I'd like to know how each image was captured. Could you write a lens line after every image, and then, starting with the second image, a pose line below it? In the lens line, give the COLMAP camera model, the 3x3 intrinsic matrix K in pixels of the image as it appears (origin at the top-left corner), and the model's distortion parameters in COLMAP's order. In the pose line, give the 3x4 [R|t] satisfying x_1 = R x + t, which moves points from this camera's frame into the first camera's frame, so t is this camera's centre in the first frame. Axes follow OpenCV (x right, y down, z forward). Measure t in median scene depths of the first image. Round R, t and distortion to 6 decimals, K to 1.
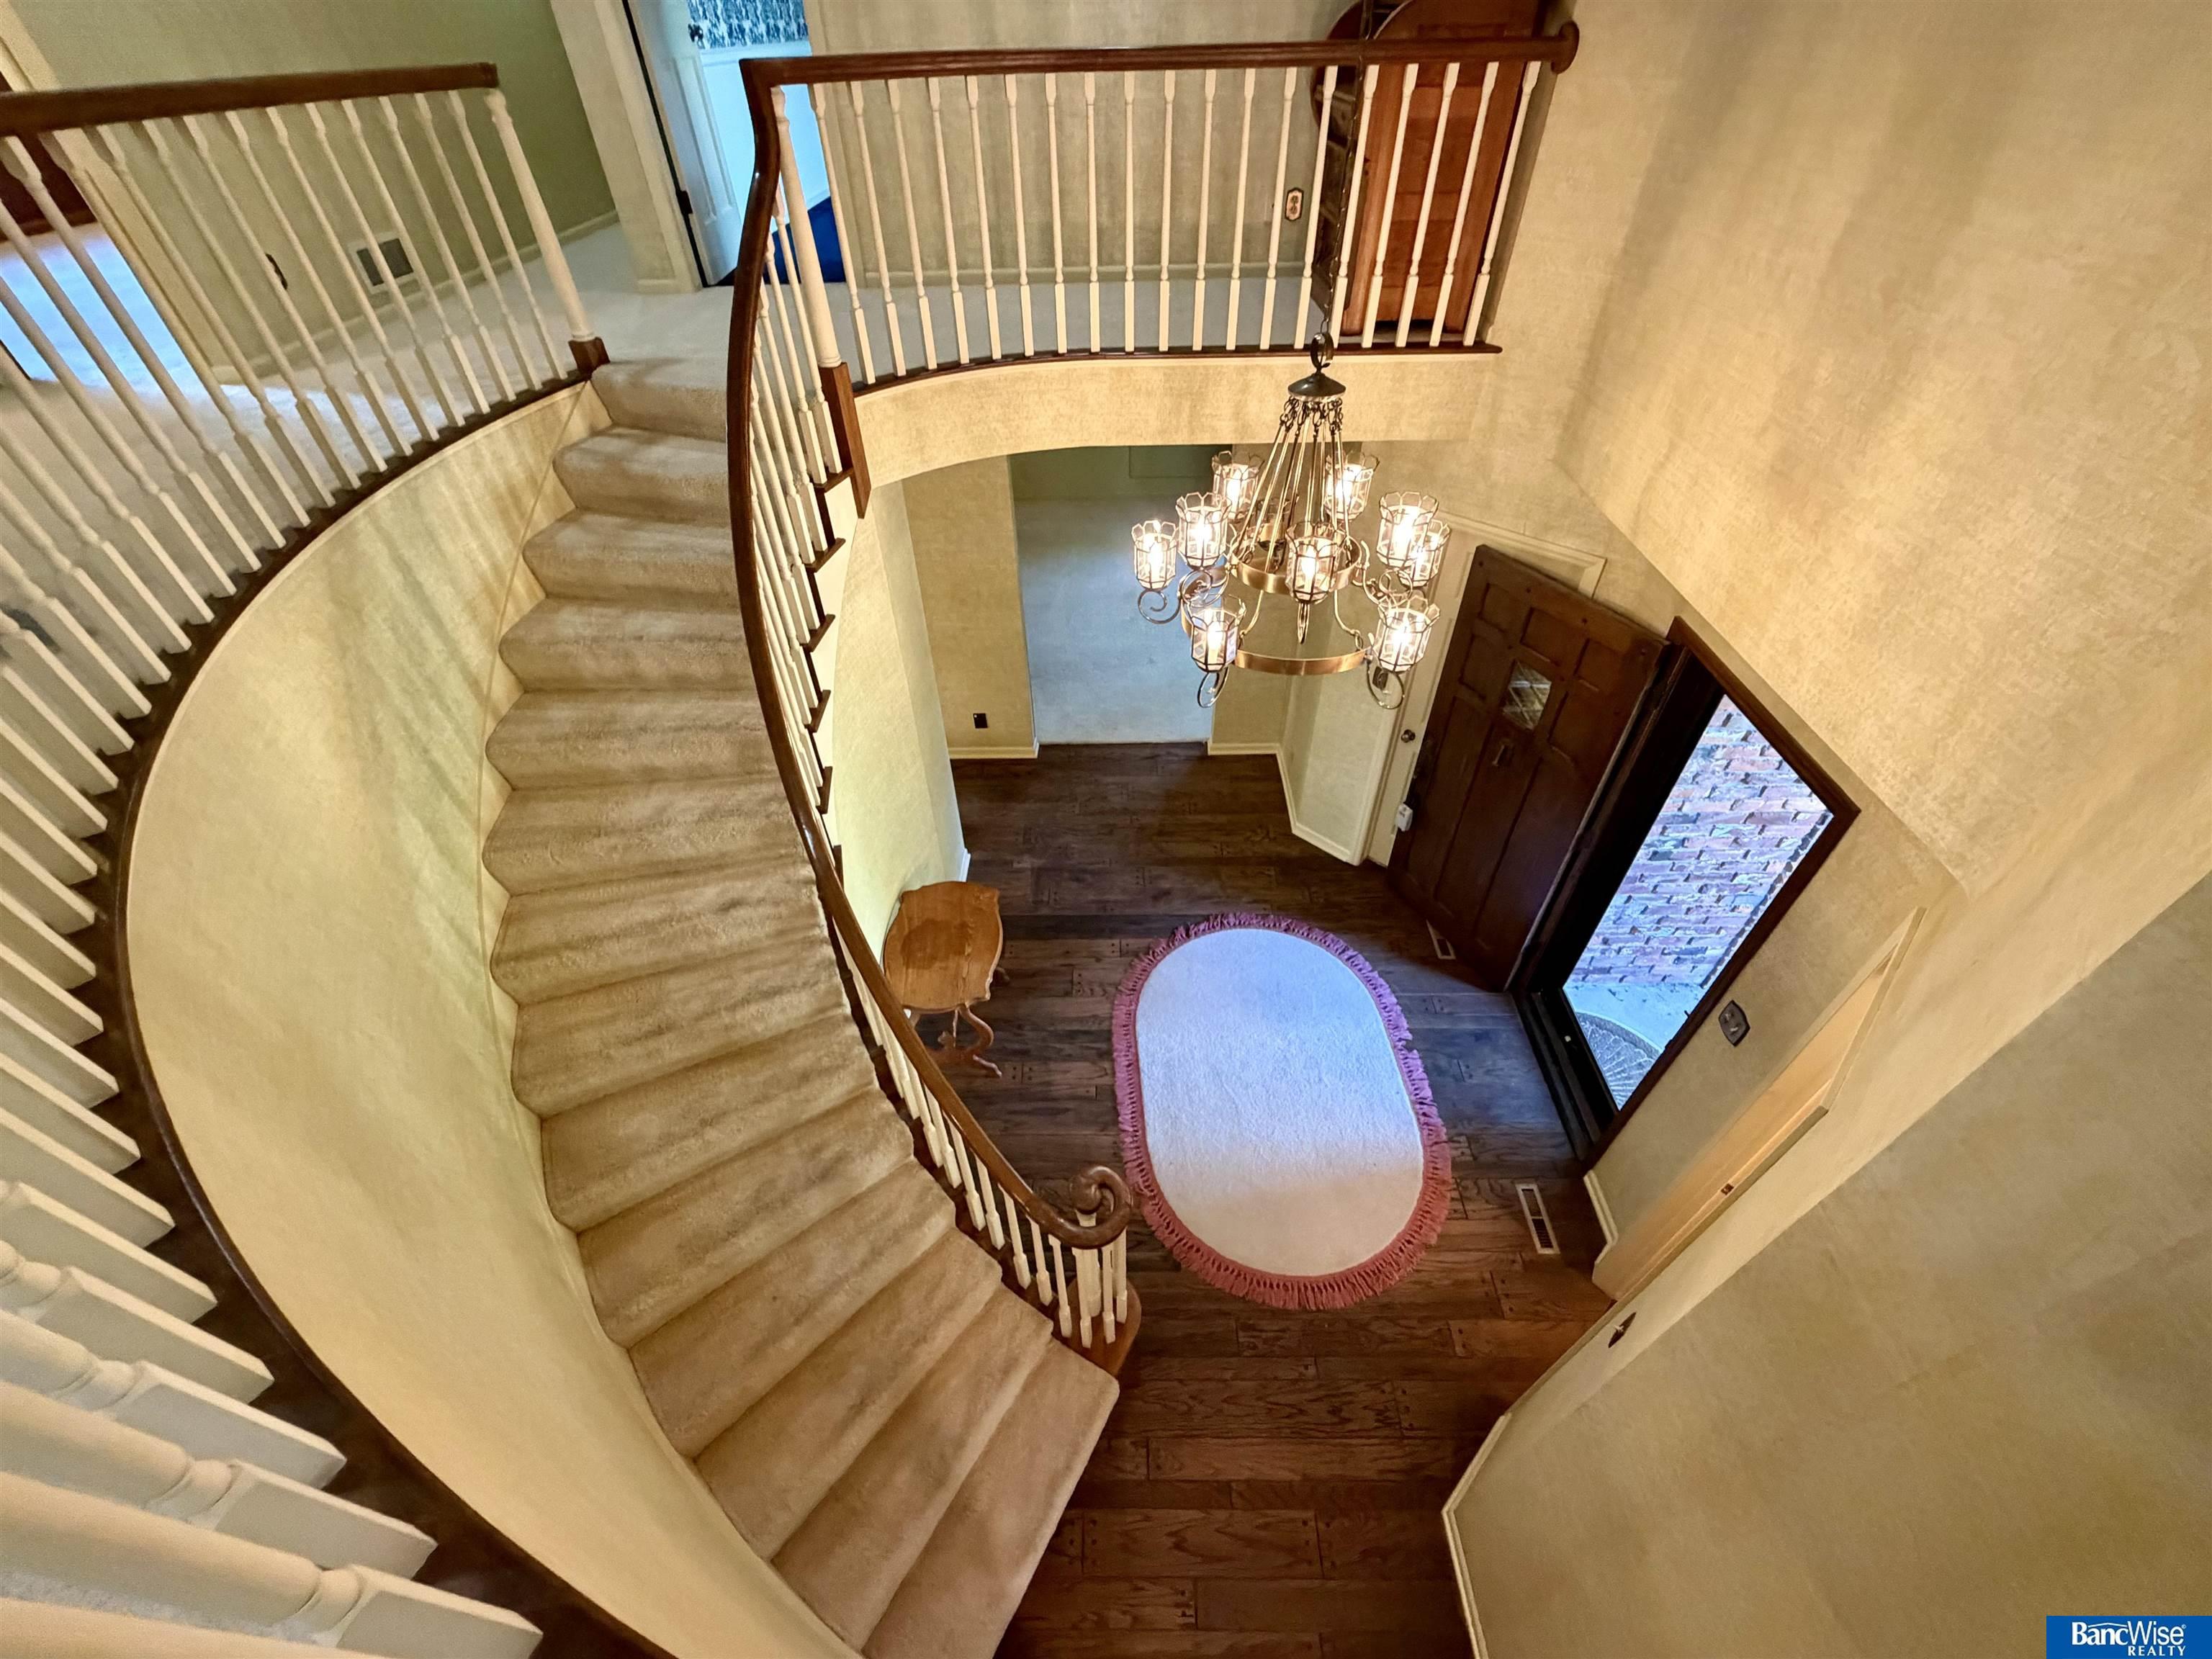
lens RADIAL K [[887.6, 0, 1101.2], [0, 887.6, 828.7], [0, 0, 1]] dist [0.000680, 0.000357]
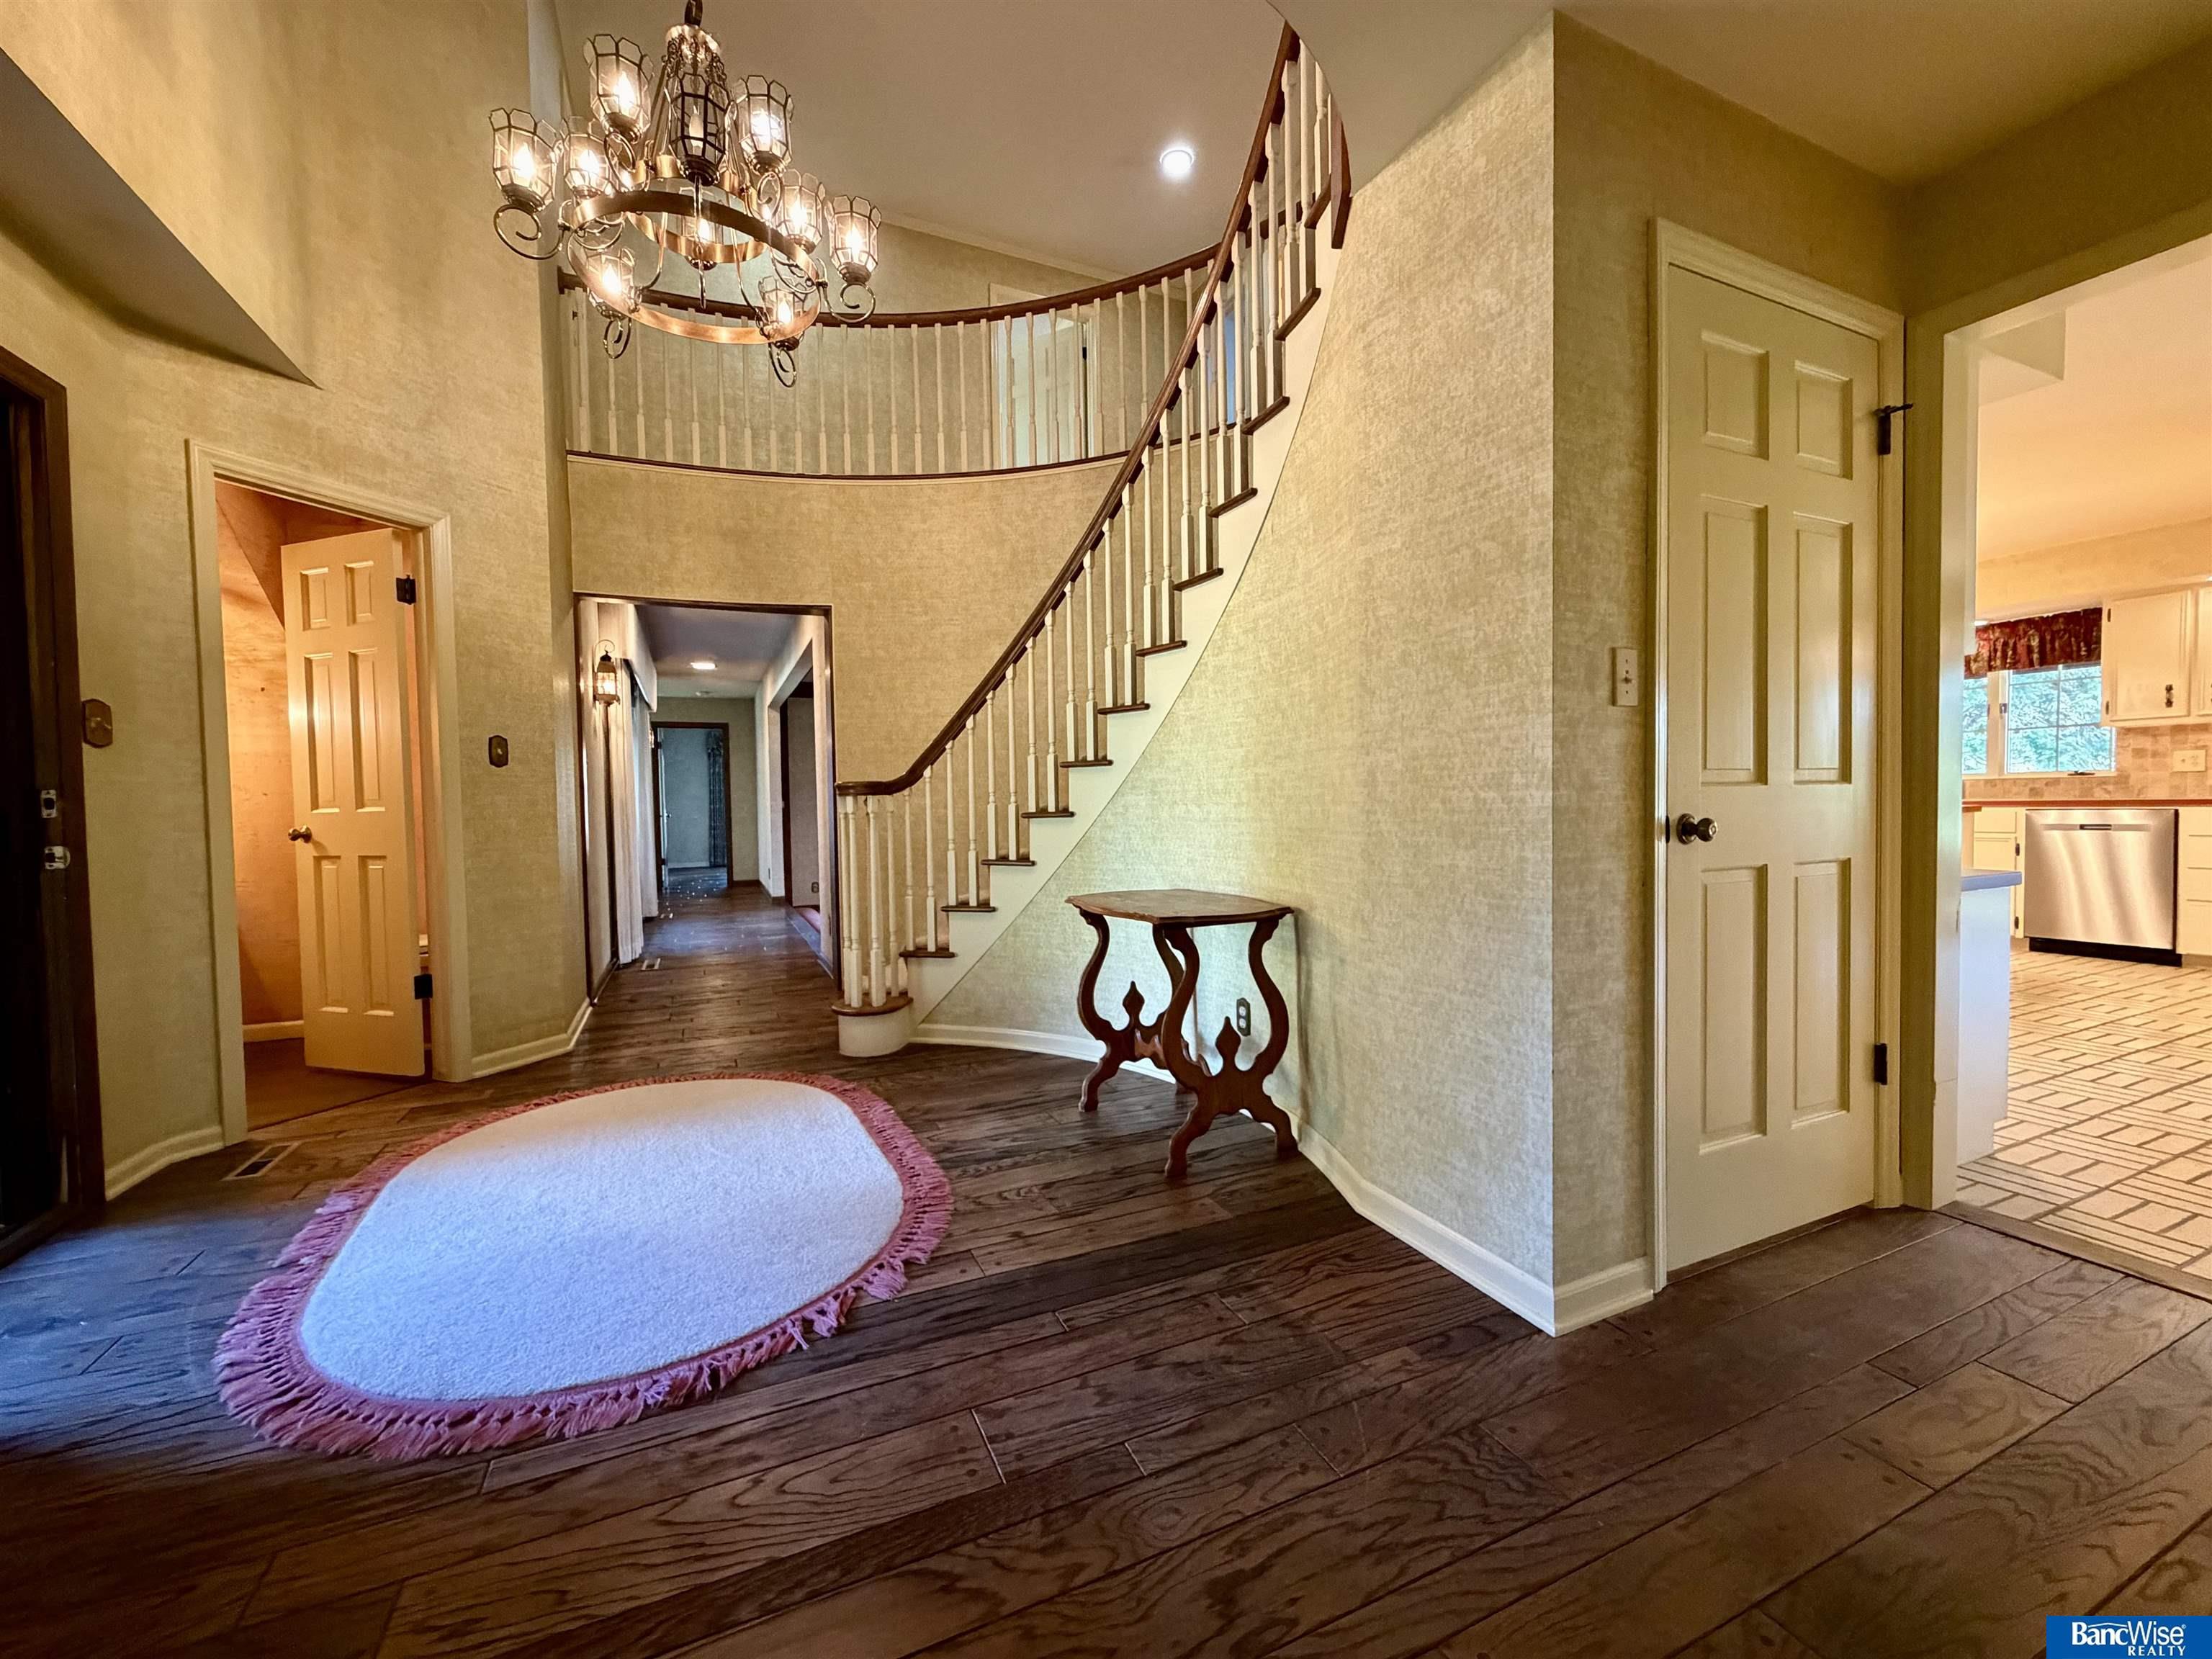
lens RADIAL K [[887.6, 0, 1101.2], [0, 887.6, 828.7], [0, 0, 1]] dist [0.000680, 0.000357]
pose [[-0.909158, 0.046950, -0.413796, 0.145327], [-0.254929, 0.722961, 0.642136, -0.319989], [0.329307, 0.689292, -0.645317, 1.289050]]
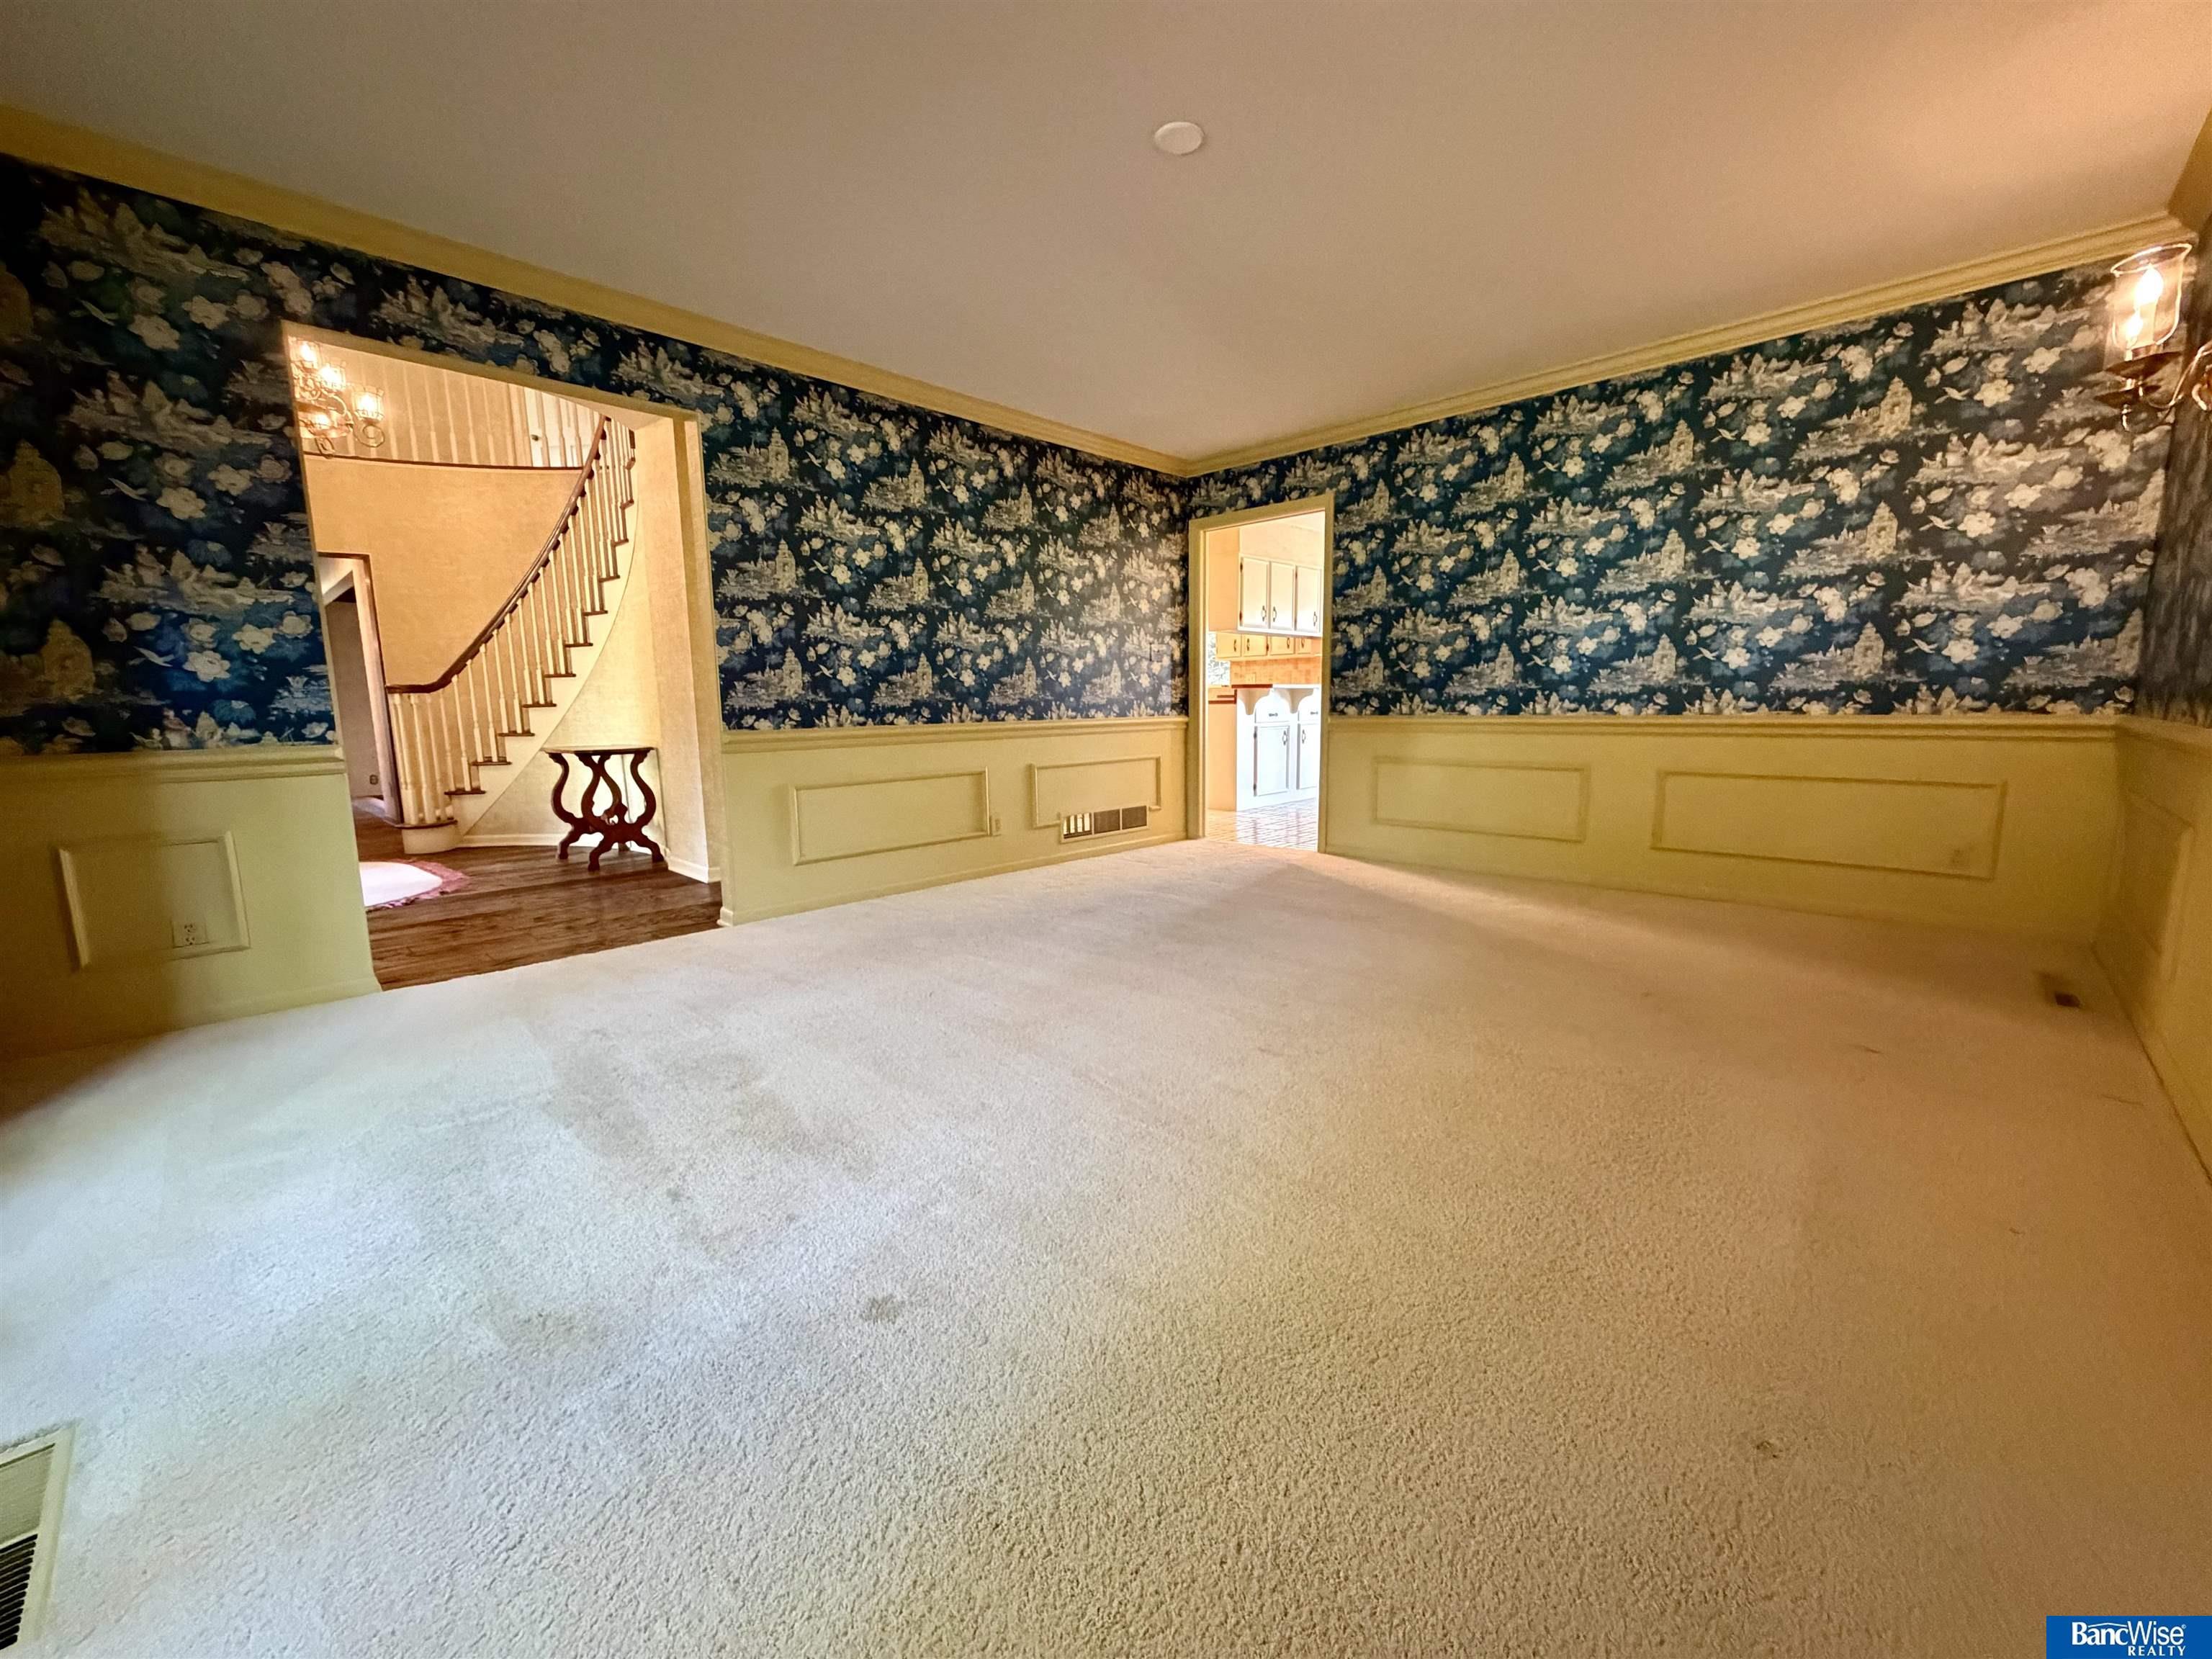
lens RADIAL K [[881.4, 0, 1106.5], [0, 881.4, 825.0], [0, 0, 1]] dist [-0.000148, -0.000009]
pose [[-0.686935, 0.131408, -0.714739, 0.258386], [-0.469617, 0.670306, 0.574587, -0.903414], [0.554599, 0.730358, -0.398745, 1.946282]]
